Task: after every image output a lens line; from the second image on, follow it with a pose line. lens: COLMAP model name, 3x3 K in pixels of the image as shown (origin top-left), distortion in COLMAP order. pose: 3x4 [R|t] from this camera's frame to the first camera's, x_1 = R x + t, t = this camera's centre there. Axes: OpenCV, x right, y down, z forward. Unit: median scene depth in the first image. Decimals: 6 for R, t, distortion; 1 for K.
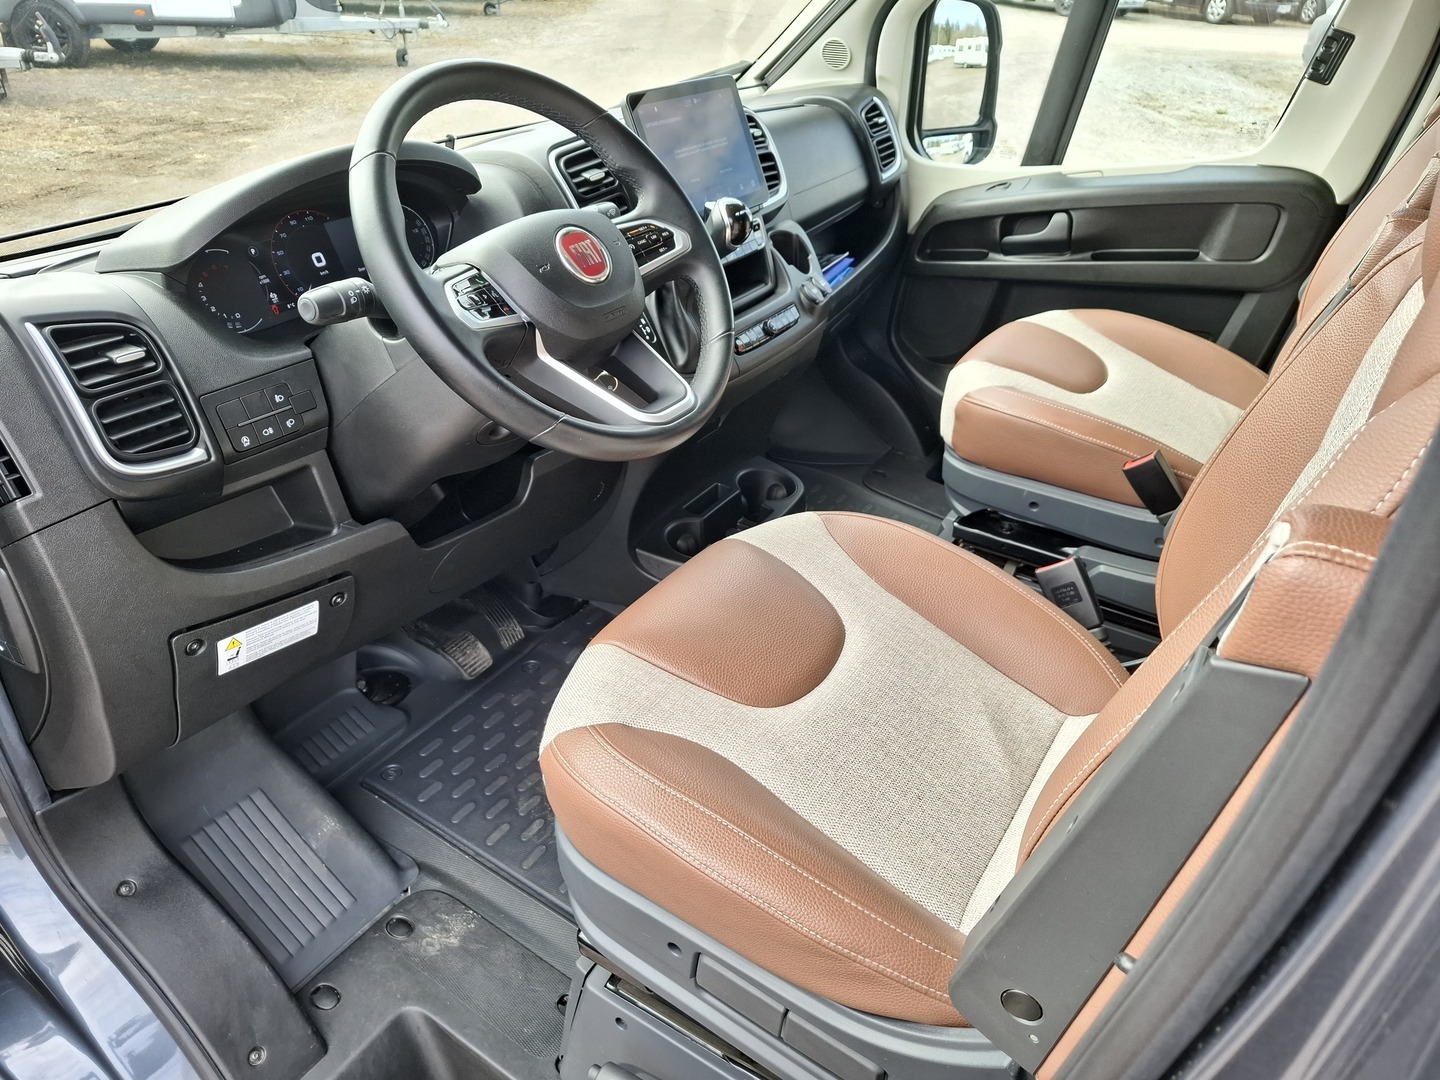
lens RADIAL K [[988.0, 0, 716.9], [0, 988.0, 533.2], [0, 0, 1]] dist [0.064881, -0.080716]
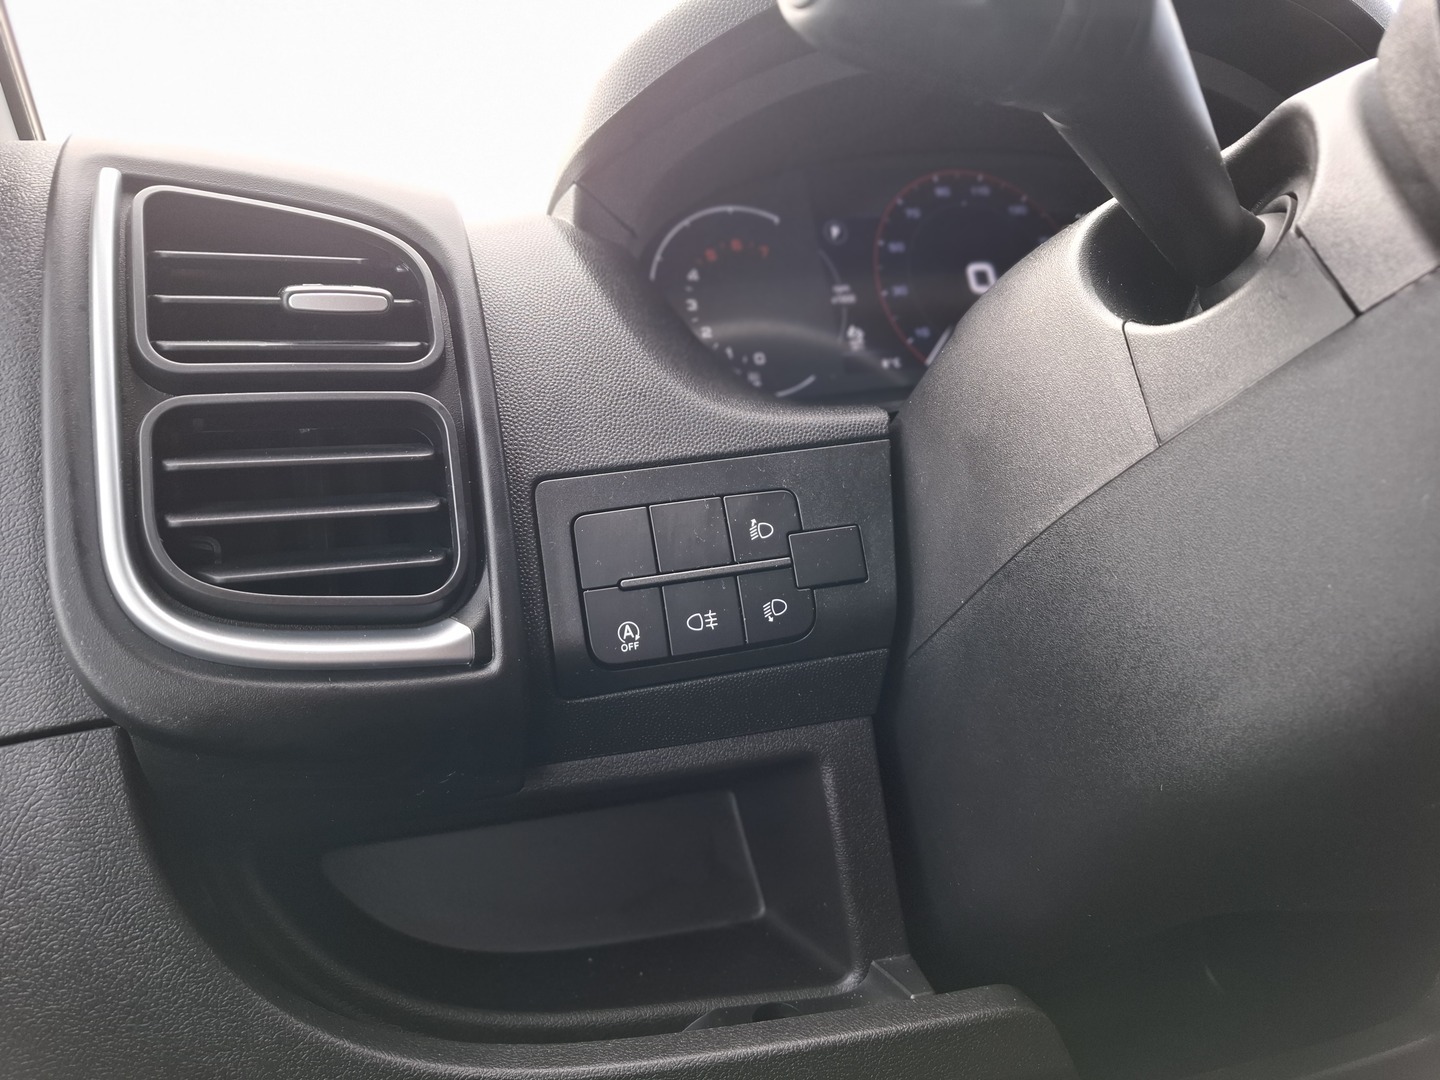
lens RADIAL K [[1075.2, 0, 715.0], [0, 1075.2, 510.3], [0, 0, 1]] dist [0.085923, -0.000016]
pose [[0.796959, 0.072666, -0.599646, -0.218629], [-0.259851, 0.937425, -0.231757, -0.050685], [0.545283, 0.340520, 0.765972, 0.656271]]
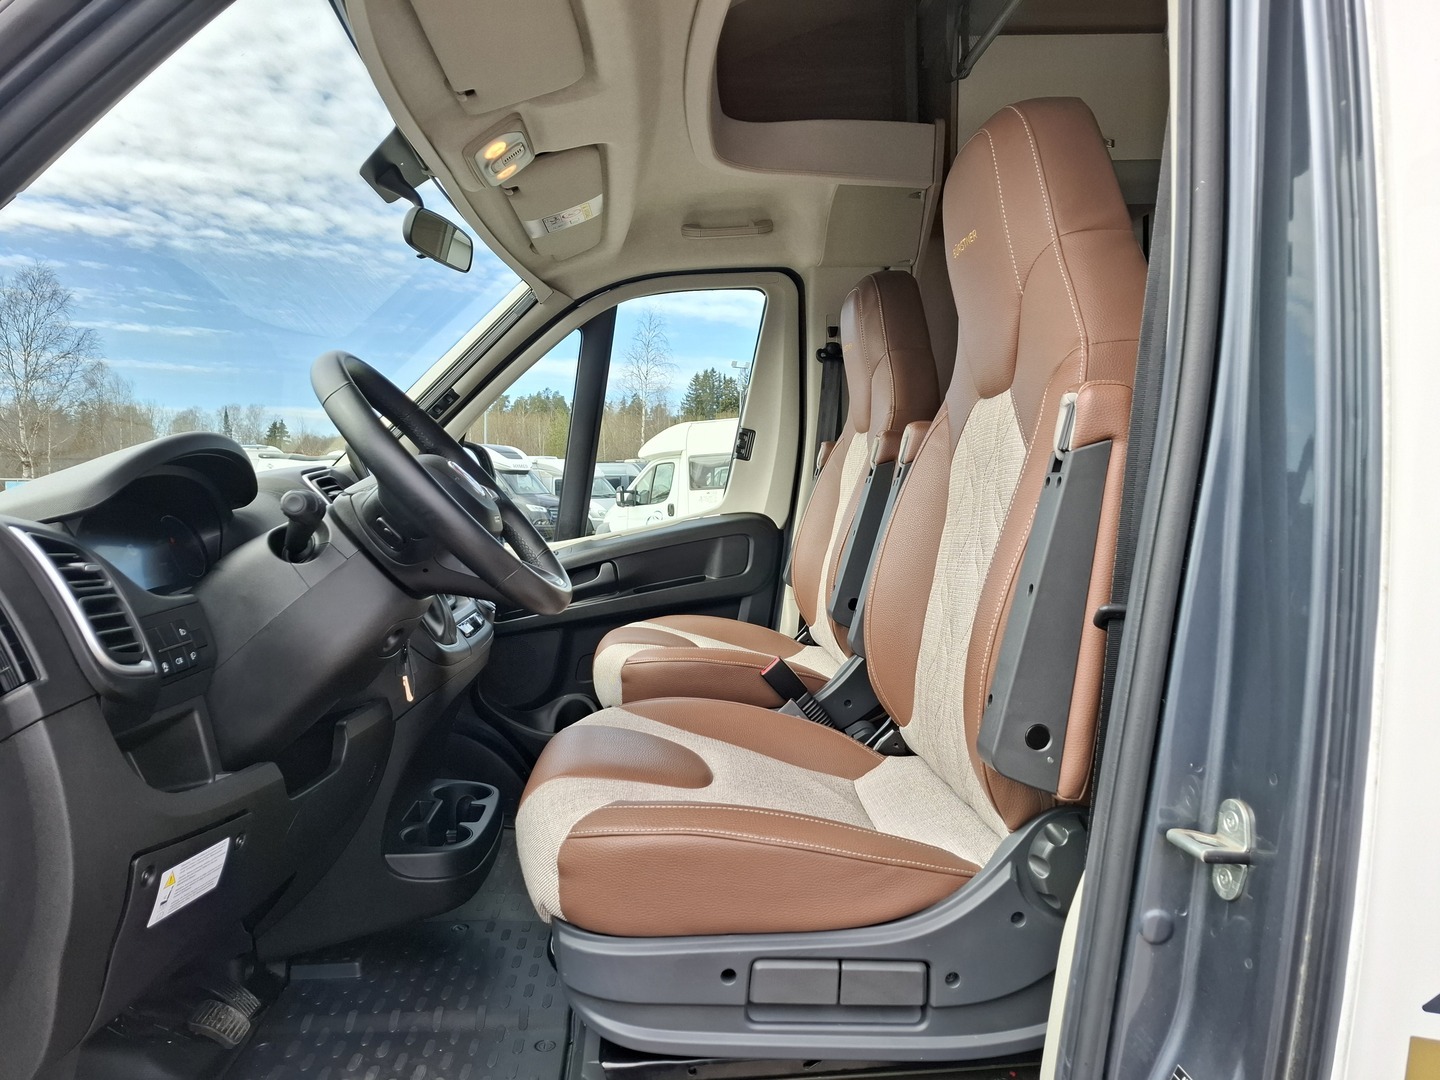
lens RADIAL K [[984.8, 0, 715.1], [0, 984.8, 534.6], [0, 0, 1]] dist [0.018579, -0.000576]
pose [[0.807693, -0.071993, 0.585192, -0.533336], [0.342316, 0.865365, -0.366011, 0.307705], [-0.480054, 0.495945, 0.723593, -0.043511]]
